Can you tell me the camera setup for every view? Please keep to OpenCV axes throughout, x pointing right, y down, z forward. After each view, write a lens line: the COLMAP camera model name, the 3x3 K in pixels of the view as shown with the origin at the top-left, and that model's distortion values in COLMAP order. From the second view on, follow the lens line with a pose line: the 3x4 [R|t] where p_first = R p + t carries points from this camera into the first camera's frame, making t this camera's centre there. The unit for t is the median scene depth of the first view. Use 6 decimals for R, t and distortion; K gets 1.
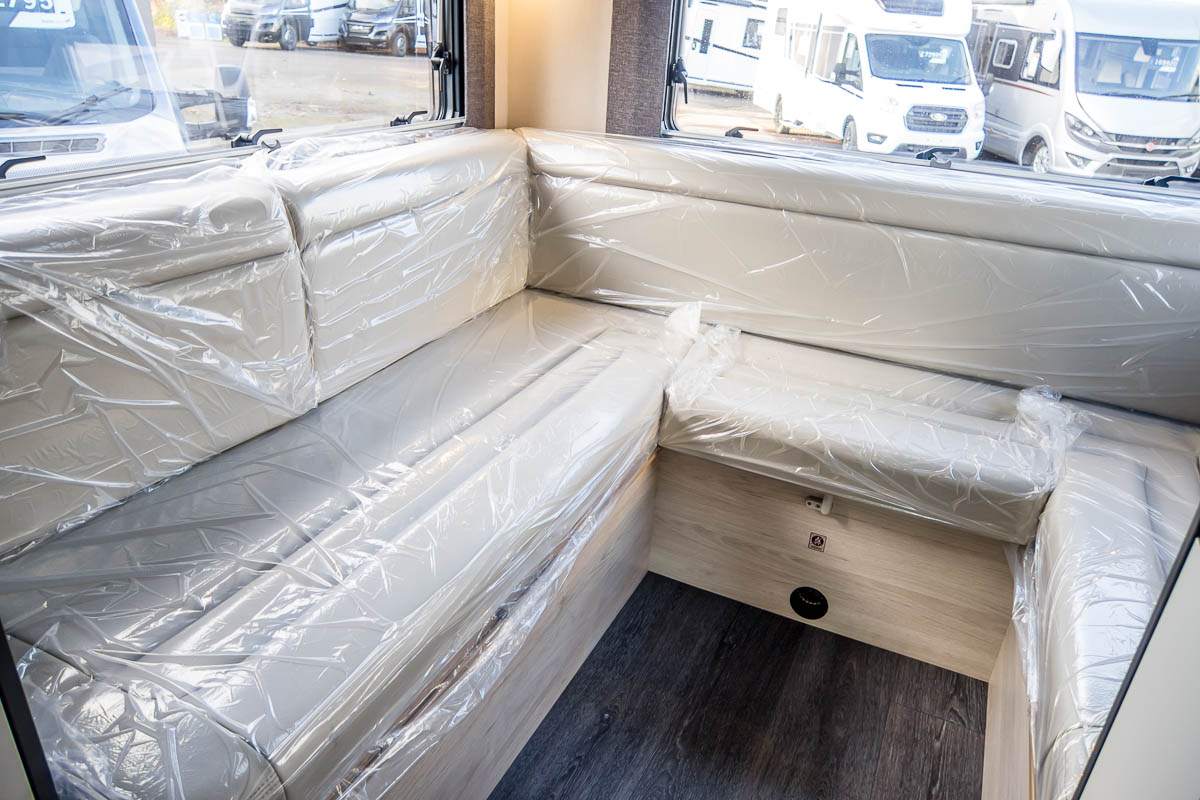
lens RADIAL K [[817.7, 0, 600.0], [0, 817.7, 400.0], [0, 0, 1]] dist [-0.009310, 0.001810]
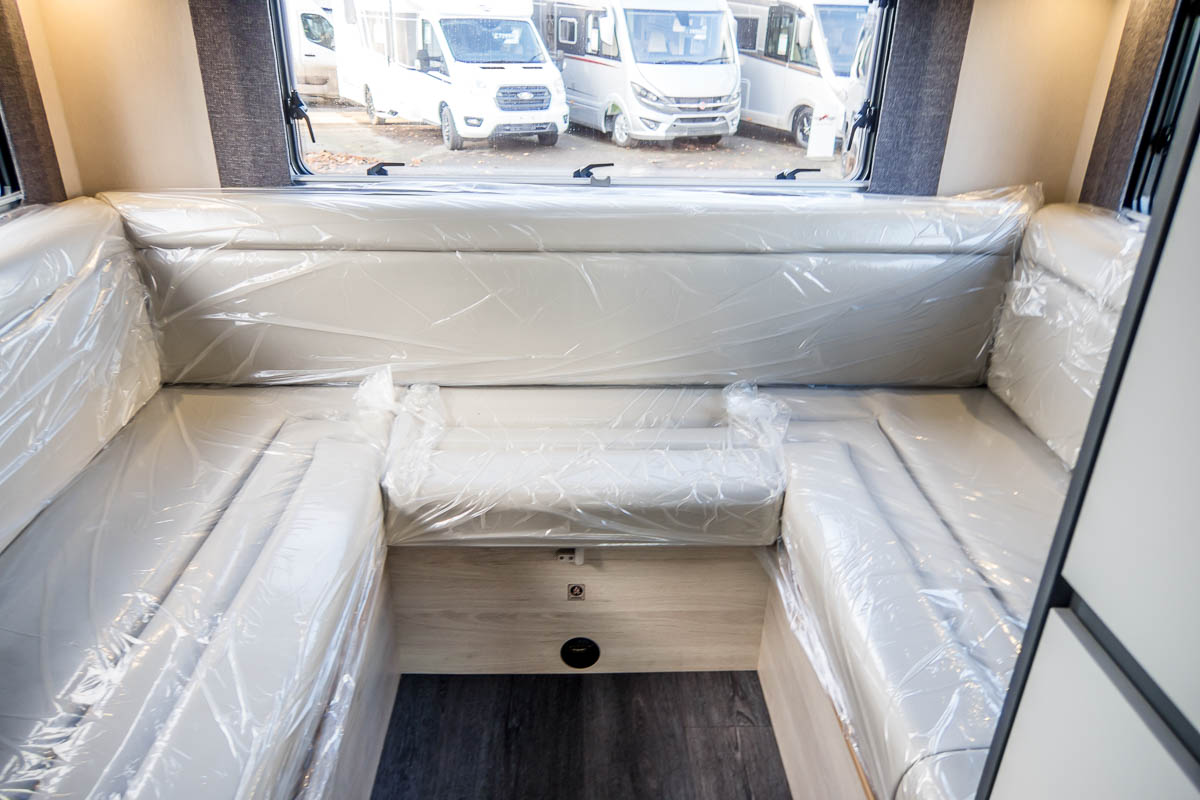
lens RADIAL K [[817.7, 0, 600.0], [0, 817.7, 400.0], [0, 0, 1]] dist [-0.009310, 0.001810]
pose [[0.889385, -0.230543, 0.394771, -0.030056], [0.224046, 0.972528, 0.063192, -0.086120], [-0.398494, 0.032245, 0.916604, 0.095814]]
